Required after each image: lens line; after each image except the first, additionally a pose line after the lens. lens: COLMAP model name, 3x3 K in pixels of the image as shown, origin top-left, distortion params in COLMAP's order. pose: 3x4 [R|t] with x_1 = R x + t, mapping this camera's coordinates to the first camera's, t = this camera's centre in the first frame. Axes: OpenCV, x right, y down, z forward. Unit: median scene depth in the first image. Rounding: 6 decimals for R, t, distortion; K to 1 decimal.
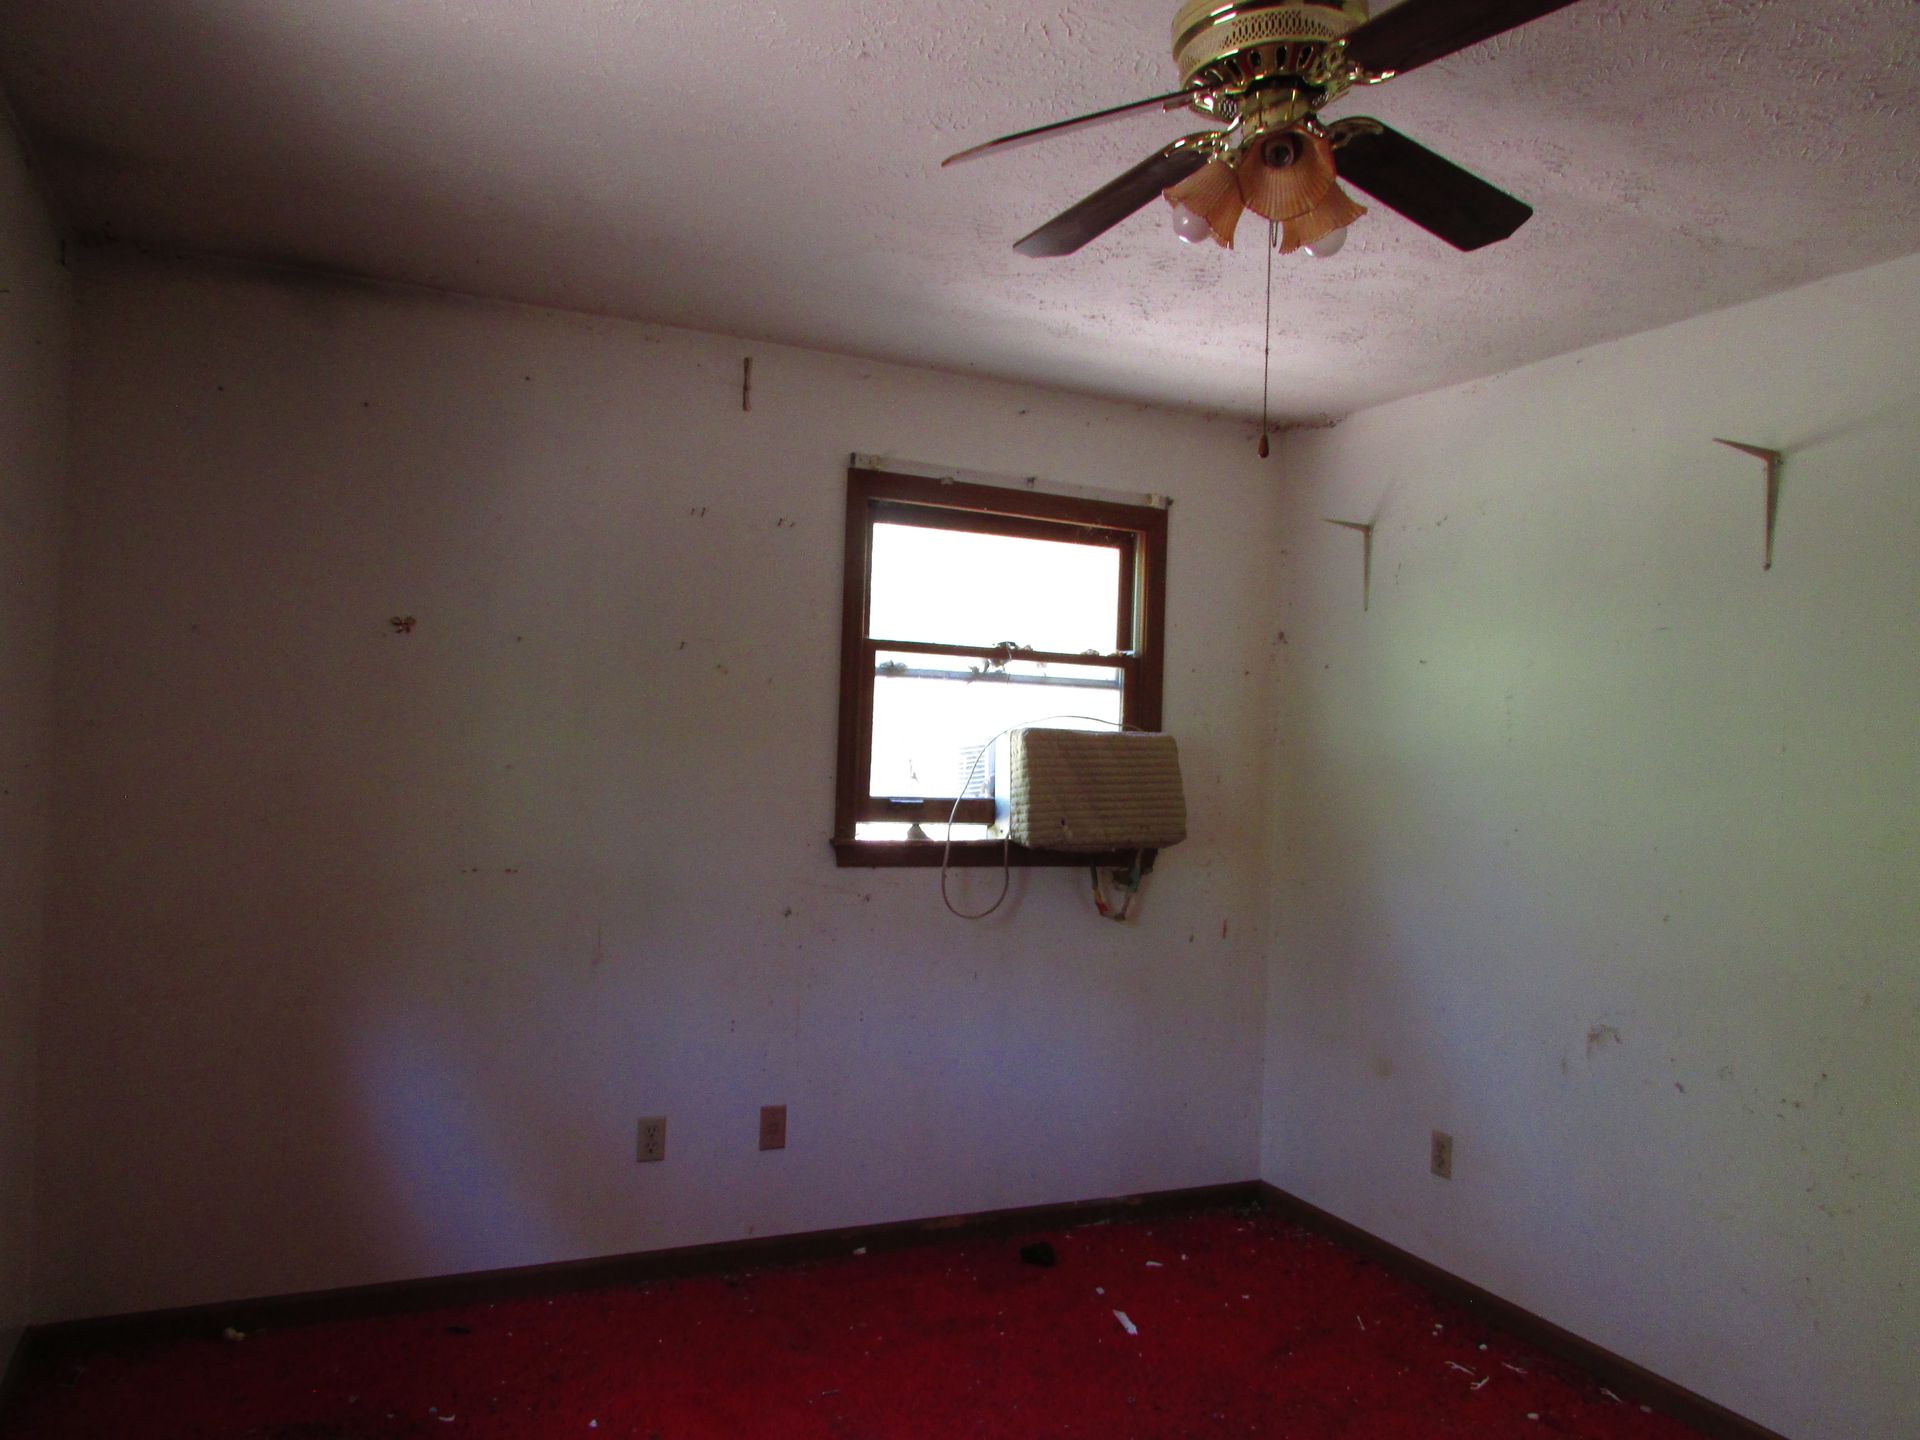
lens RADIAL K [[1424.5, 0, 969.9], [0, 1424.5, 714.0], [0, 0, 1]] dist [-0.000699, -0.005430]
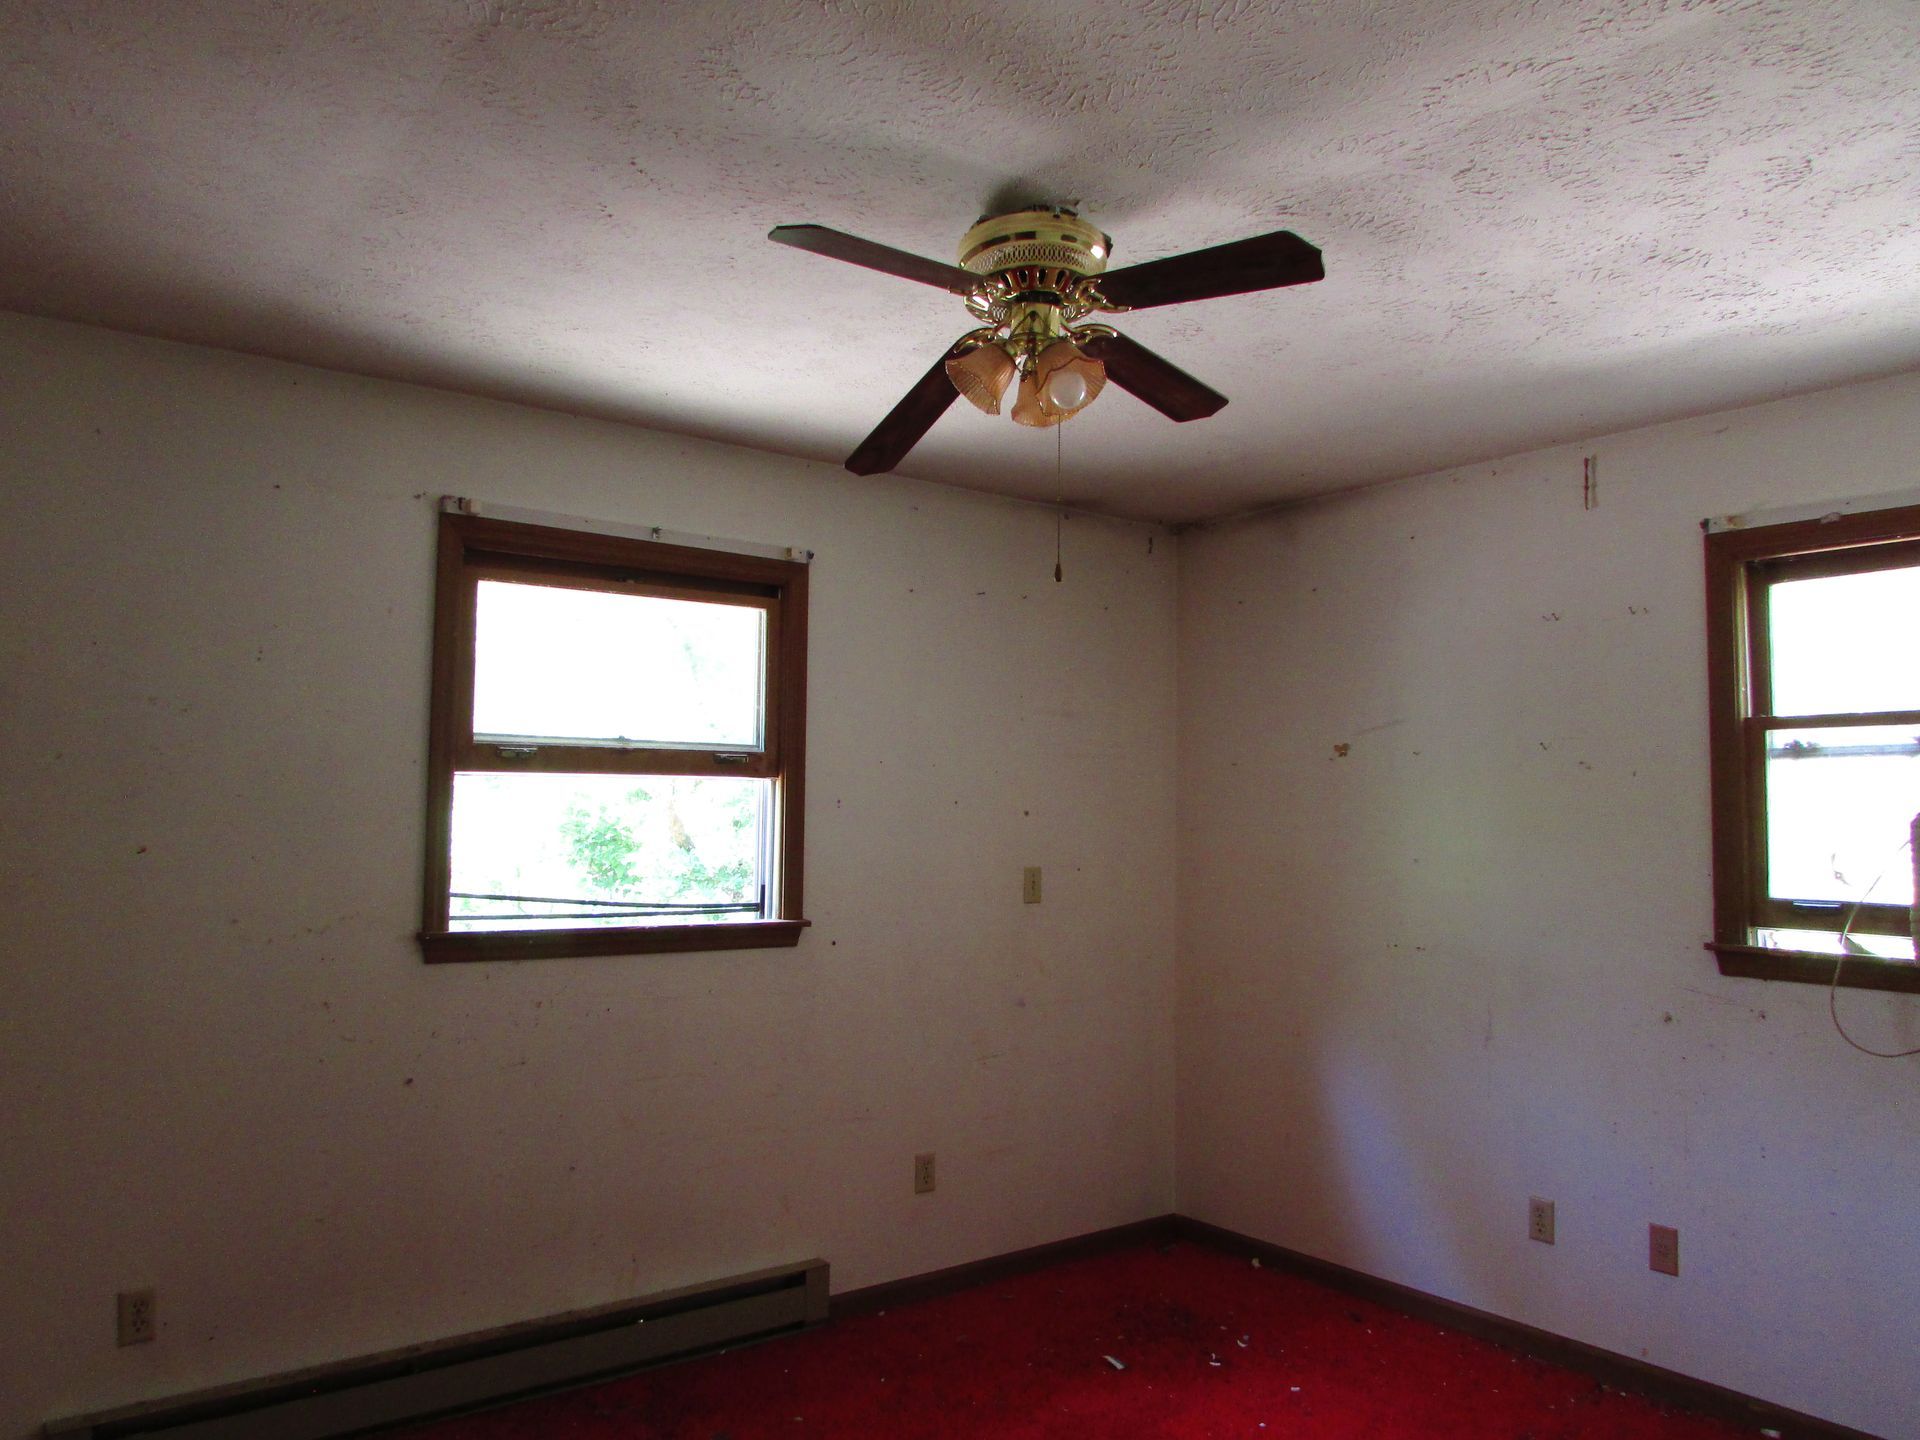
lens RADIAL K [[1424.5, 0, 969.9], [0, 1424.5, 714.0], [0, 0, 1]] dist [-0.000699, -0.005430]
pose [[0.198960, -0.107652, -0.974077, 0.702824], [0.007233, 0.994083, -0.108385, 0.037656], [0.979981, 0.014519, 0.198562, 0.354345]]
